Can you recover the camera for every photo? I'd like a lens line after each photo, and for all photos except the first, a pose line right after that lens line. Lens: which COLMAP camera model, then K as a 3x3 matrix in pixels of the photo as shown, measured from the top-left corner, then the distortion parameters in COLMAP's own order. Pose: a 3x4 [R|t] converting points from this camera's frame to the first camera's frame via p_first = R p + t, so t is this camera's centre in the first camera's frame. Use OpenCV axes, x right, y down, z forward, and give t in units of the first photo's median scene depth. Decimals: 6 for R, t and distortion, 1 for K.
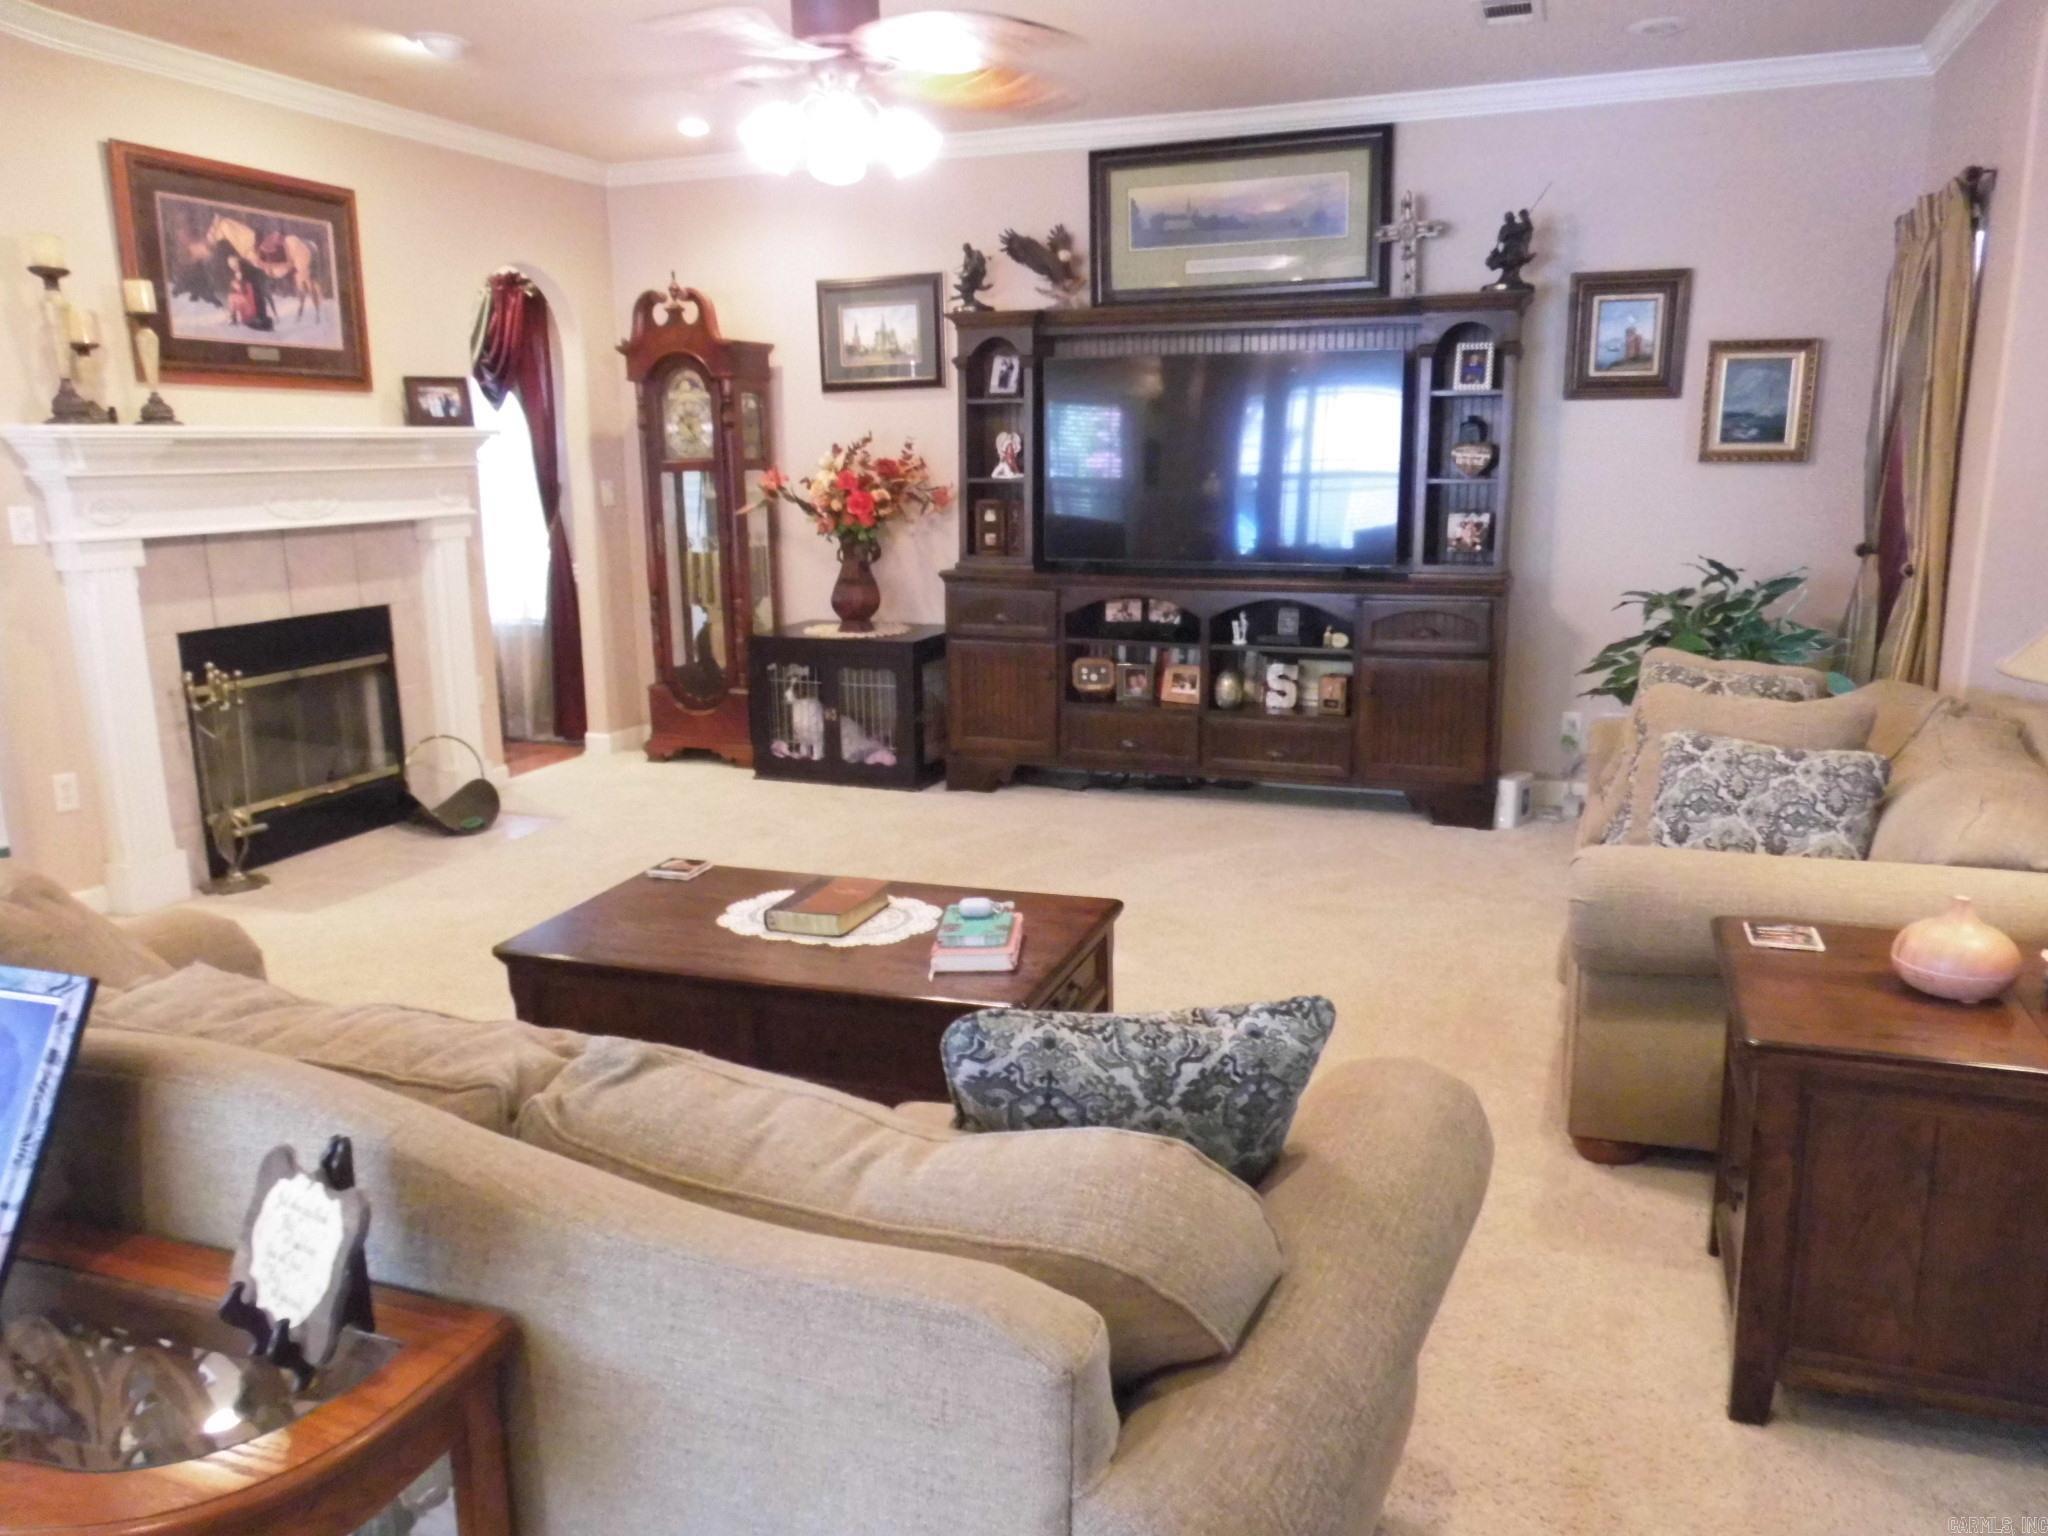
lens RADIAL K [[1528.0, 0, 1030.2], [0, 1528.0, 775.2], [0, 0, 1]] dist [-0.037639, 0.067538]
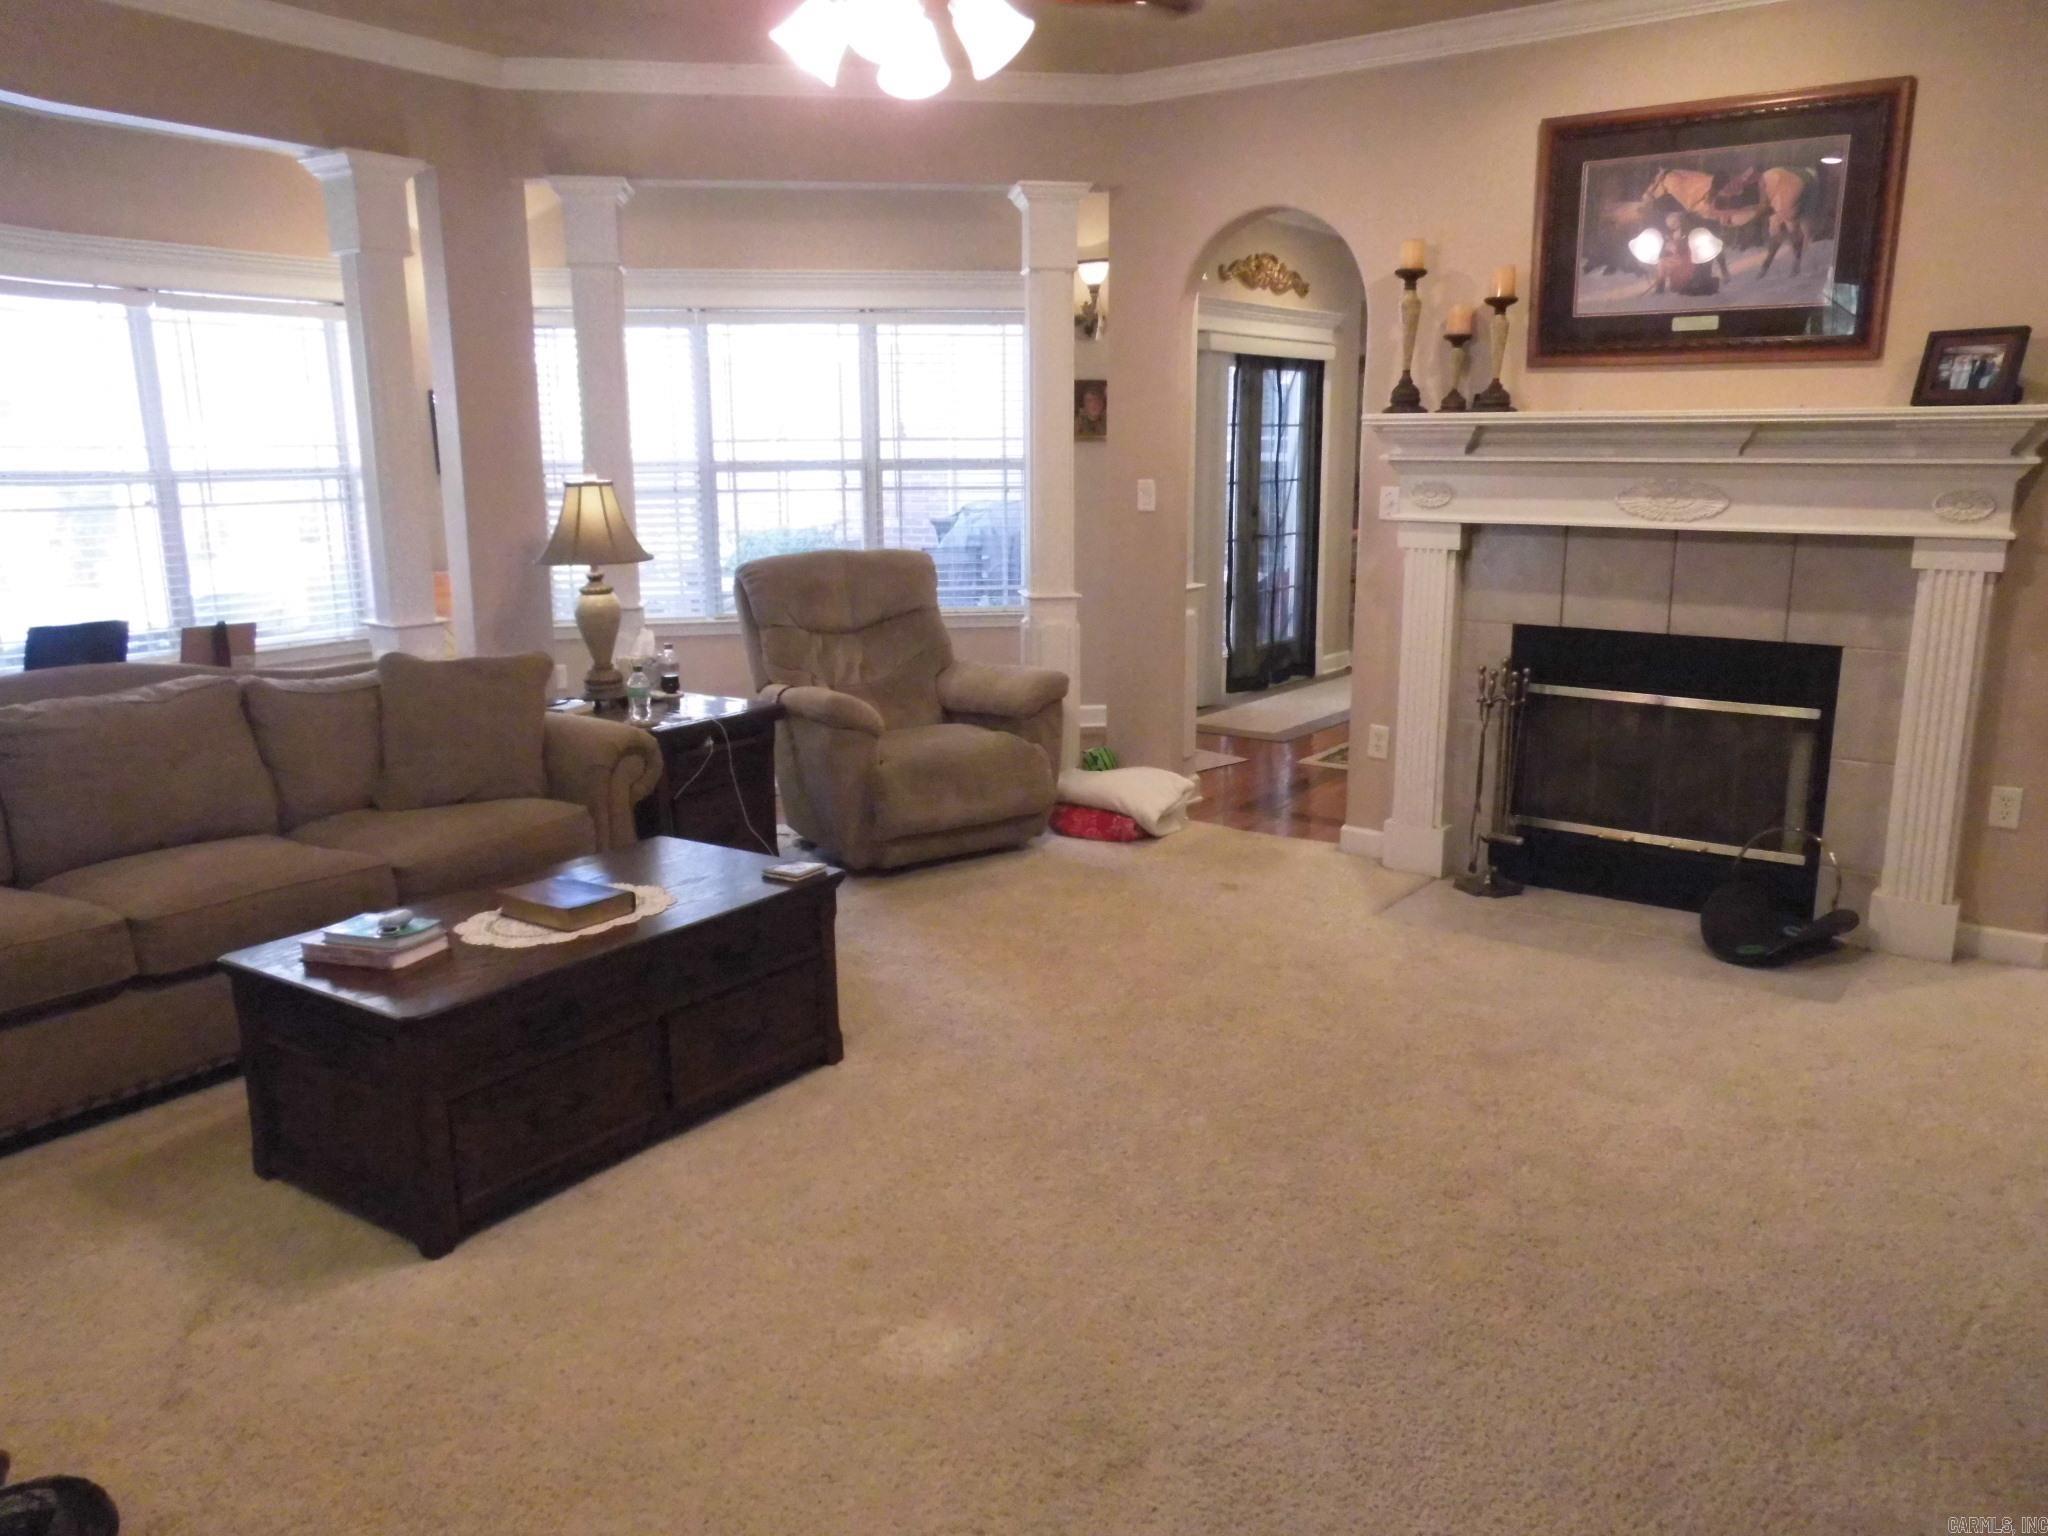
lens RADIAL K [[1528.0, 0, 1026.5], [0, 1528.0, 768.8], [0, 0, 1]] dist [-0.037639, 0.067538]
pose [[-0.256232, 0.220154, -0.941210, 0.357628], [-0.201015, 0.940294, 0.274663, -0.164670], [0.945483, 0.259575, -0.196680, 0.717464]]
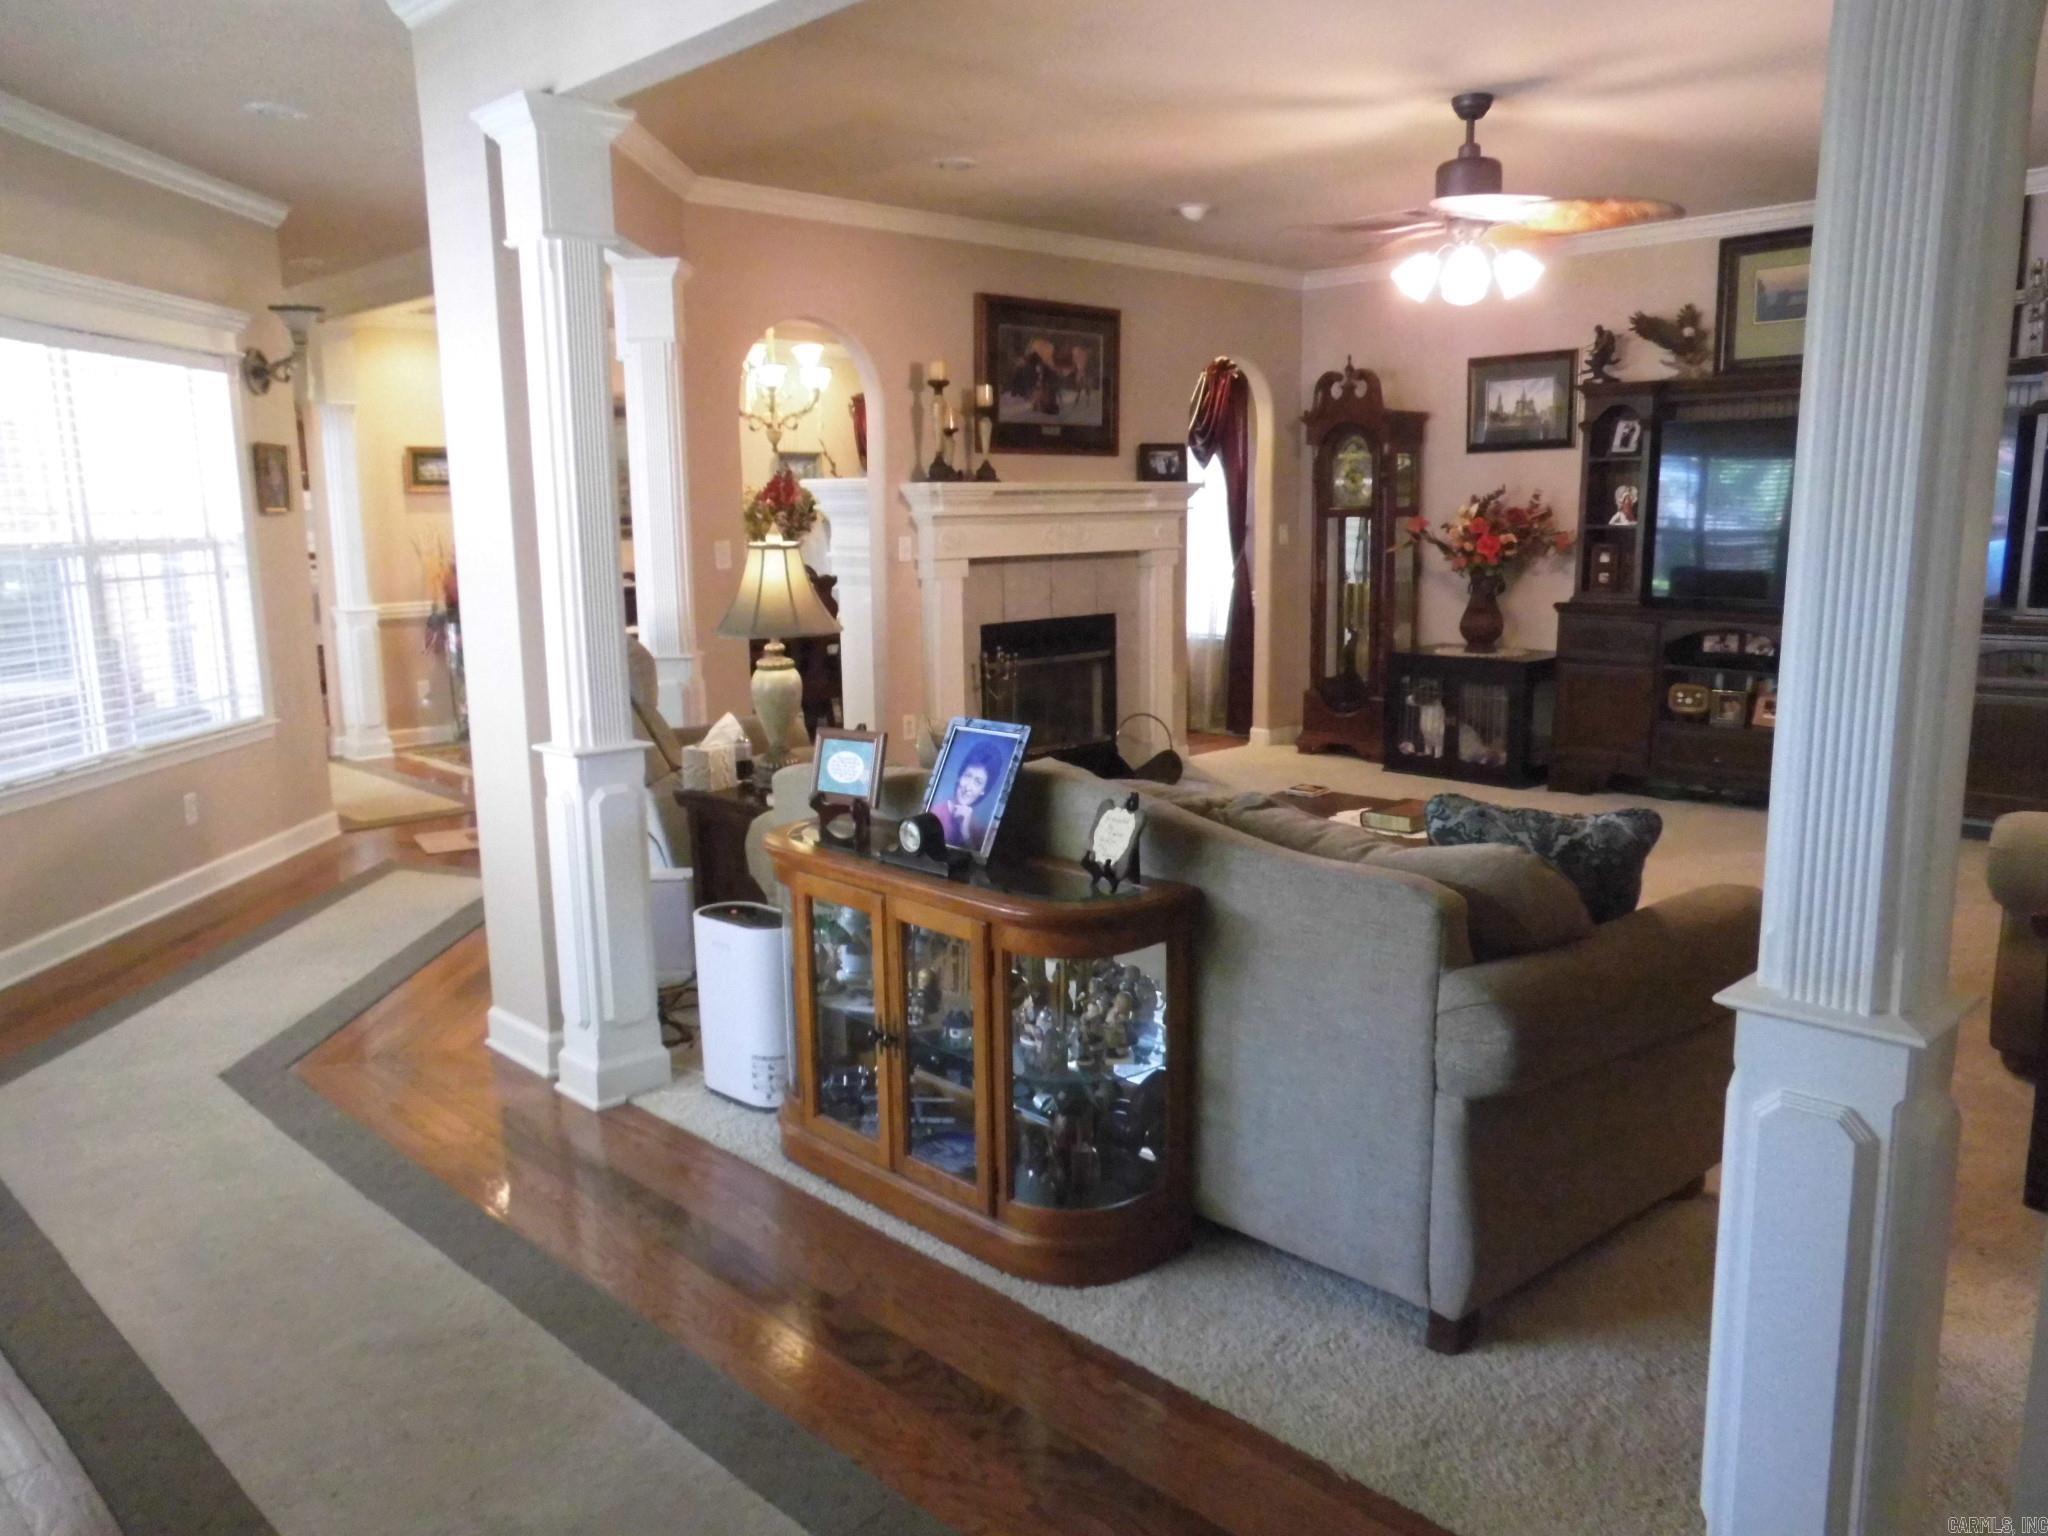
lens RADIAL K [[1528.0, 0, 1044.7], [0, 1528.0, 759.8], [0, 0, 1]] dist [-0.037639, 0.067538]
pose [[0.911587, 0.069582, -0.405176, 0.067557], [-0.086947, 0.995909, -0.024589, 0.049857], [0.401808, 0.057644, 0.913908, -0.223211]]
